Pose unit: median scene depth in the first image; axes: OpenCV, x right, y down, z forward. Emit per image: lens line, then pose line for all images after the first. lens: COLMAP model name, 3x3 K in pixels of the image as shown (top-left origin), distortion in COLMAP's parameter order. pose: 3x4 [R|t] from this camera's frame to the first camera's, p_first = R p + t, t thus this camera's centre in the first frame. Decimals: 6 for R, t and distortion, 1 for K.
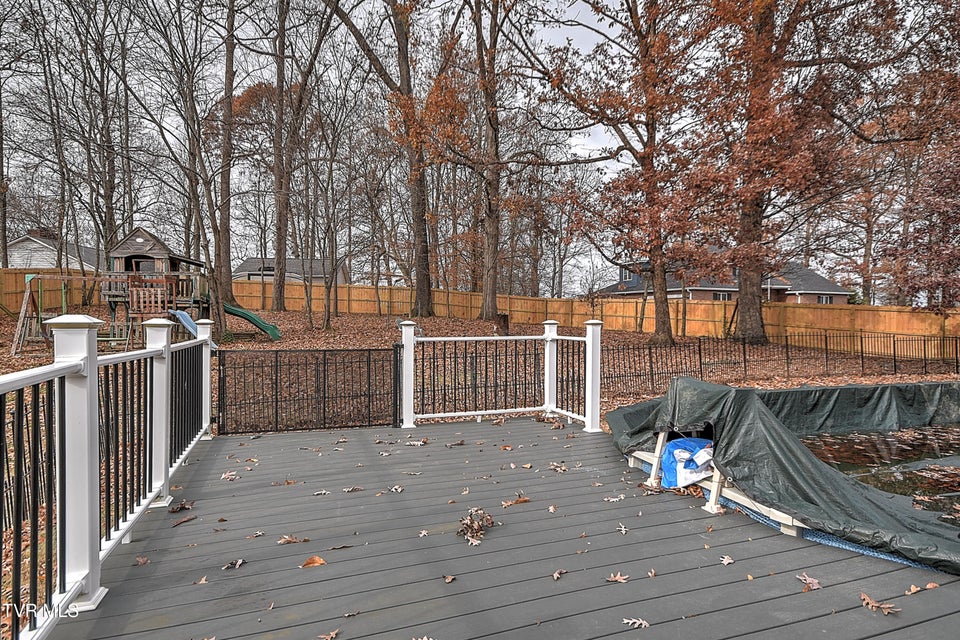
lens RADIAL K [[553.2, 0, 480.0], [0, 553.2, 320.0], [0, 0, 1]] dist [0.041804, 0.000166]
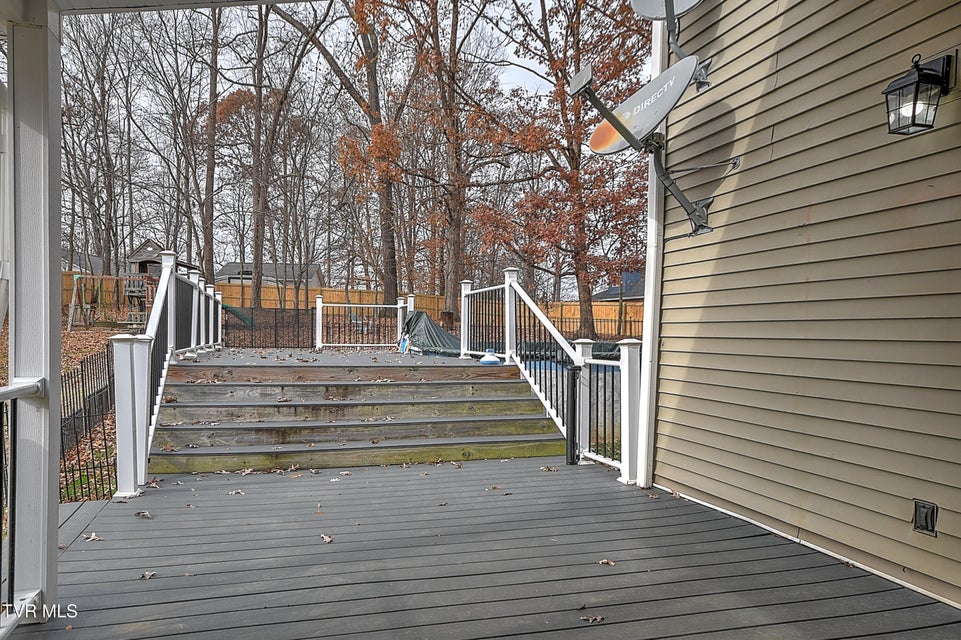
lens RADIAL K [[695.0, 0, 482.3], [0, 695.0, 348.1], [0, 0, 1]] dist [0.033143, 0.003914]
pose [[0.999336, 0.006597, -0.035823, 0.145060], [-0.006234, 0.999928, 0.010235, 0.043341], [0.035888, -0.010005, 0.999306, -0.389184]]
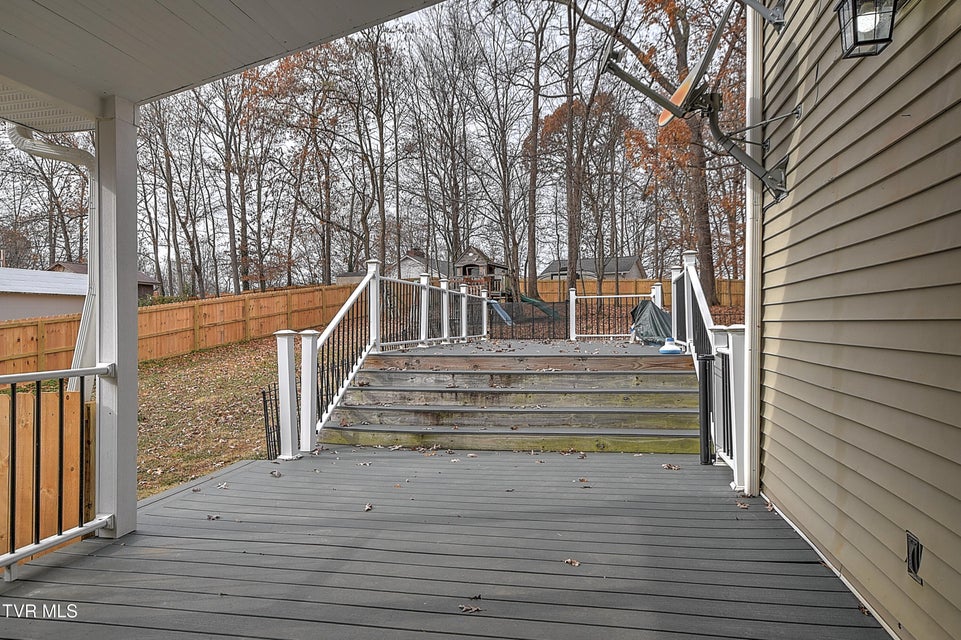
lens RADIAL K [[691.9, 0, 480.5], [0, 691.9, 320.0], [0, 0, 1]] dist [0.023784, 0.000738]
pose [[0.852212, -0.019697, -0.522826, 0.246914], [0.011630, 0.999757, -0.018707, 0.044130], [0.523068, 0.009862, 0.852234, -0.363925]]
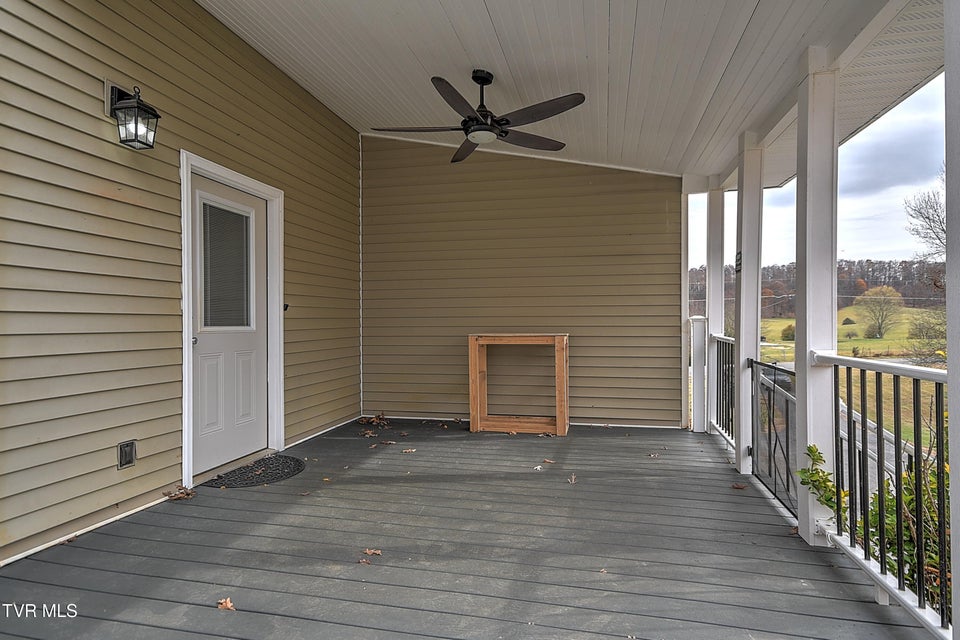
lens RADIAL K [[553.2, 0, 480.0], [0, 553.2, 320.0], [0, 0, 1]] dist [0.041804, 0.000166]
pose [[-0.847485, -0.003386, 0.530809, 0.064841], [0.001026, 0.999967, 0.008017, 0.043298], [-0.530819, 0.007339, -0.847454, -0.127914]]
